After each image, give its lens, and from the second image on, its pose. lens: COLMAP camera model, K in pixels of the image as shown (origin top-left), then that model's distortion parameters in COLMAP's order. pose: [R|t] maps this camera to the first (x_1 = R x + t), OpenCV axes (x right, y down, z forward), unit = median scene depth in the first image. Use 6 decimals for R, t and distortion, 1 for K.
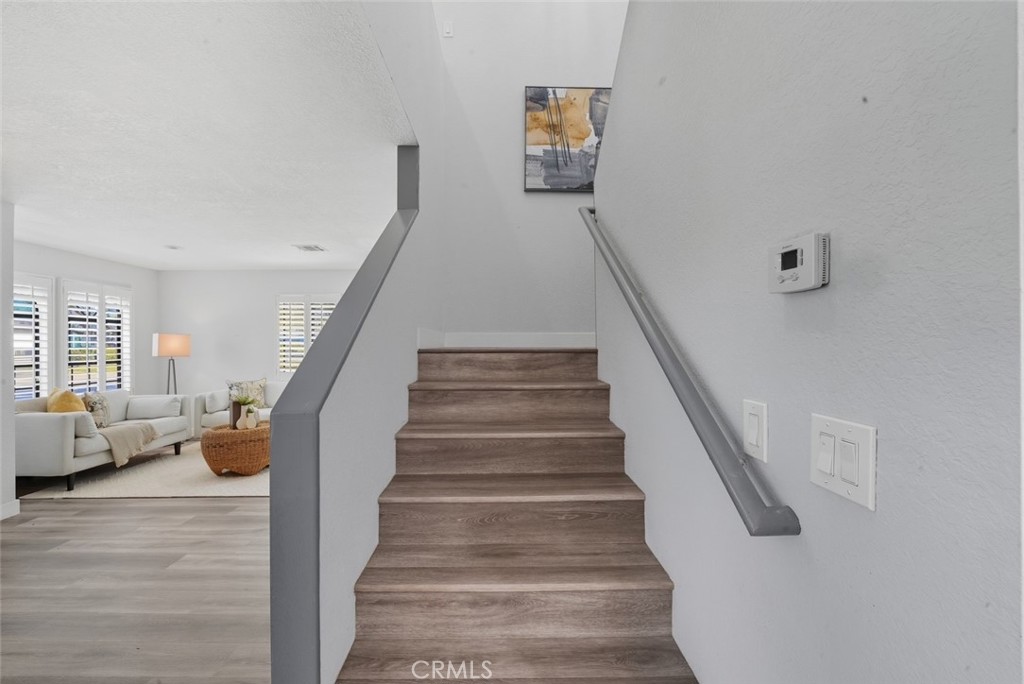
lens RADIAL K [[423.0, 0, 507.4], [0, 423.0, 347.4], [0, 0, 1]] dist [-0.009576, -0.000447]
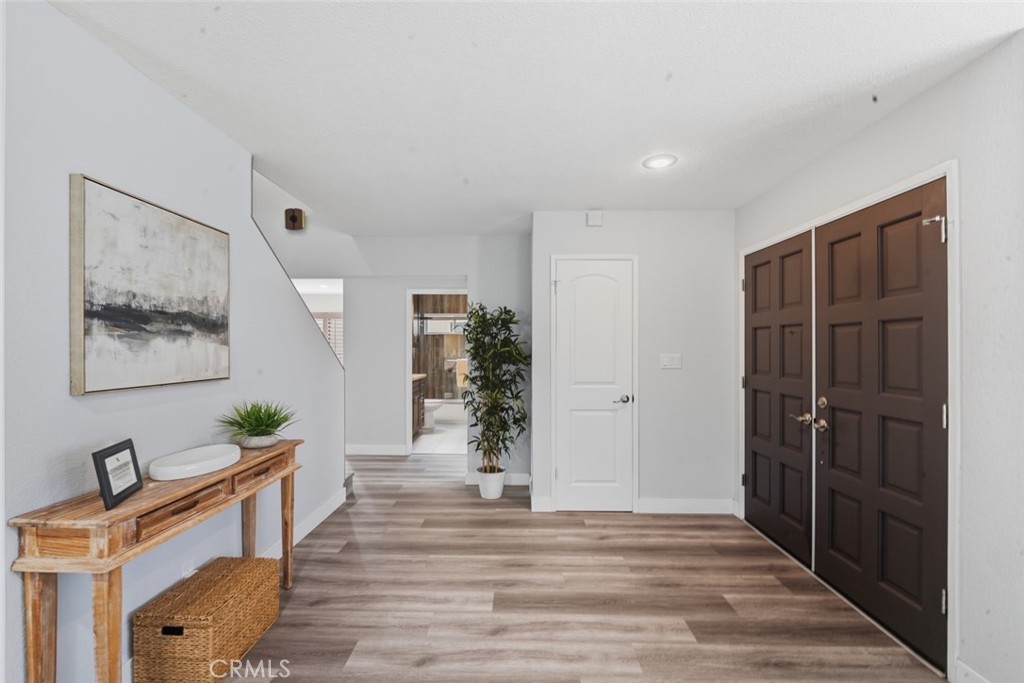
lens RADIAL K [[423.0, 0, 507.4], [0, 423.0, 346.9], [0, 0, 1]] dist [-0.009576, -0.000447]
pose [[-0.999457, 0.001092, 0.032932, -0.733230], [0.001173, 0.999996, 0.002418, -0.009443], [-0.032929, 0.002455, -0.999455, 1.607364]]
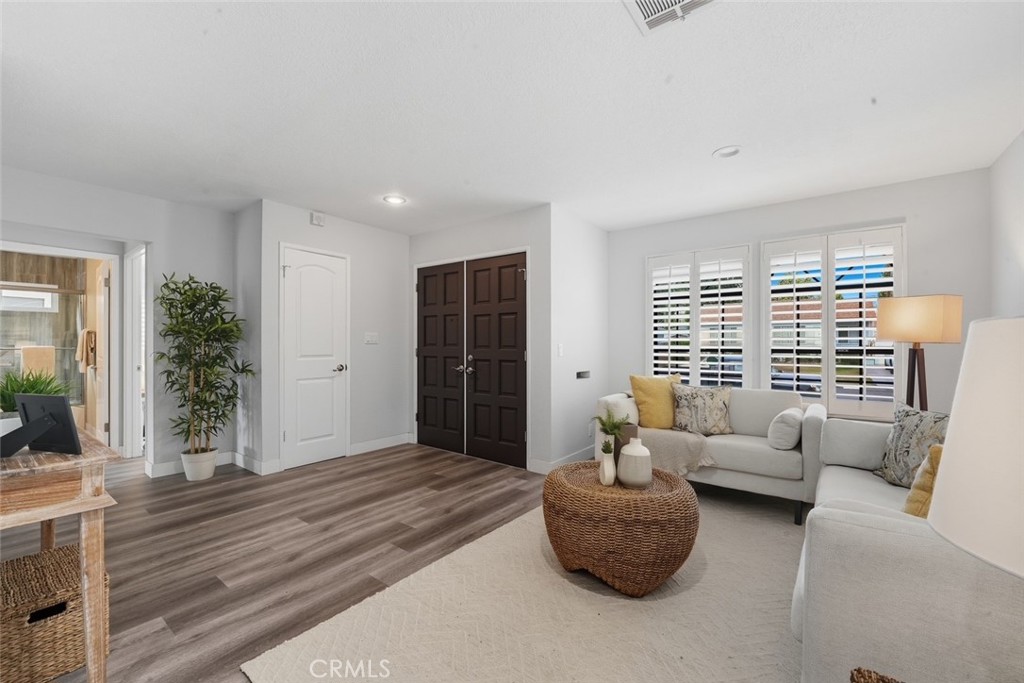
lens RADIAL K [[423.0, 0, 507.4], [0, 423.0, 346.9], [0, 0, 1]] dist [-0.009576, -0.000447]
pose [[-0.616999, 0.005231, -0.786947, -0.231827], [-0.004204, 0.999942, 0.009943, 0.046213], [0.786953, 0.009443, -0.616941, 1.791614]]
